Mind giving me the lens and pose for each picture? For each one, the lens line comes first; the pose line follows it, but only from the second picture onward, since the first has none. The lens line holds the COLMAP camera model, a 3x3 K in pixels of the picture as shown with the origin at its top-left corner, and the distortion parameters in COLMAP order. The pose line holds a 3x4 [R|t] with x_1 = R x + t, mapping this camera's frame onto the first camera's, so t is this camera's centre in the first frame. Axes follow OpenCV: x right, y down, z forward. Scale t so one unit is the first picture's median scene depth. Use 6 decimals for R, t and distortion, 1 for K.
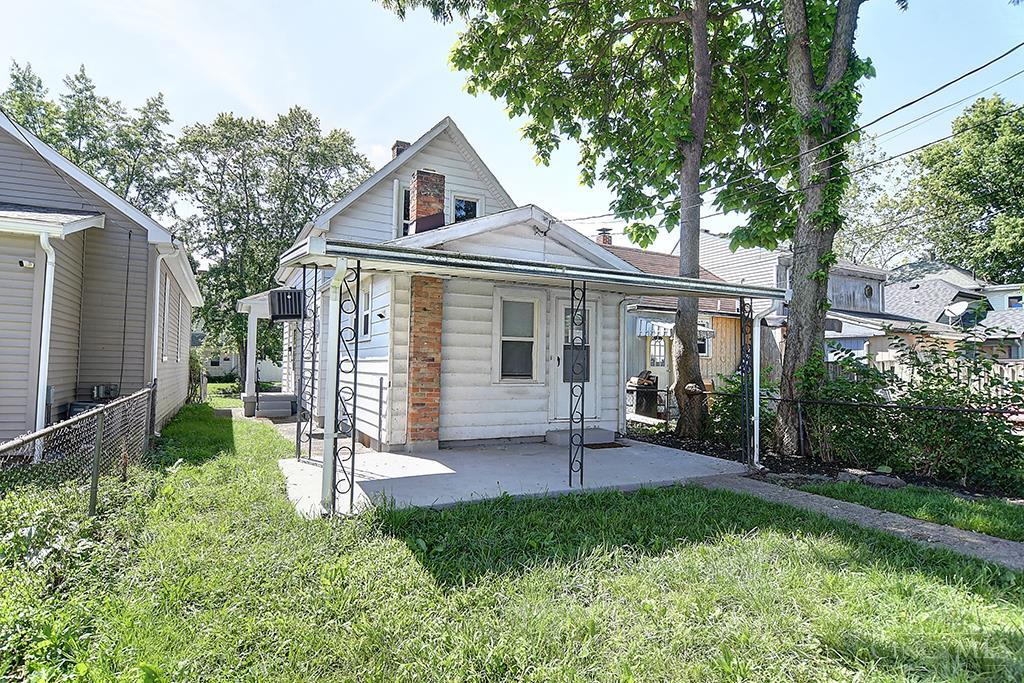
lens RADIAL K [[536.5, 0, 504.6], [0, 536.5, 340.5], [0, 0, 1]] dist [-0.000780, -0.011999]
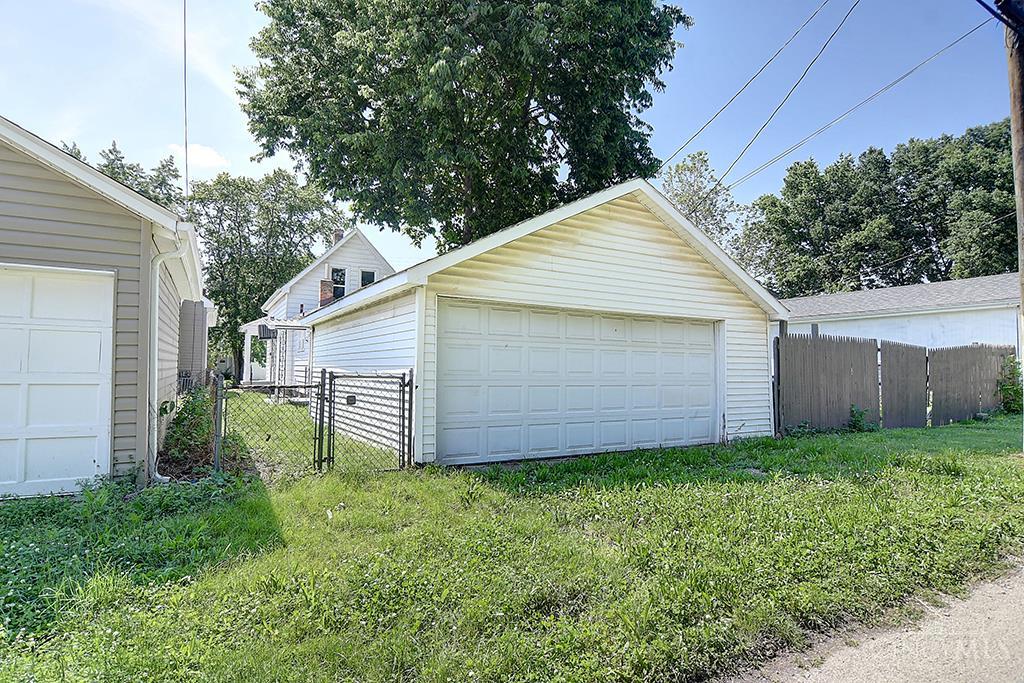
lens RADIAL K [[536.5, 0, 519.4], [0, 536.5, 342.0], [0, 0, 1]] dist [-0.000780, -0.011999]
pose [[0.999154, -0.005226, 0.040792, 0.146115], [0.005233, 0.999986, -0.000057, -0.008112], [-0.040791, 0.000270, 0.999168, -0.336643]]
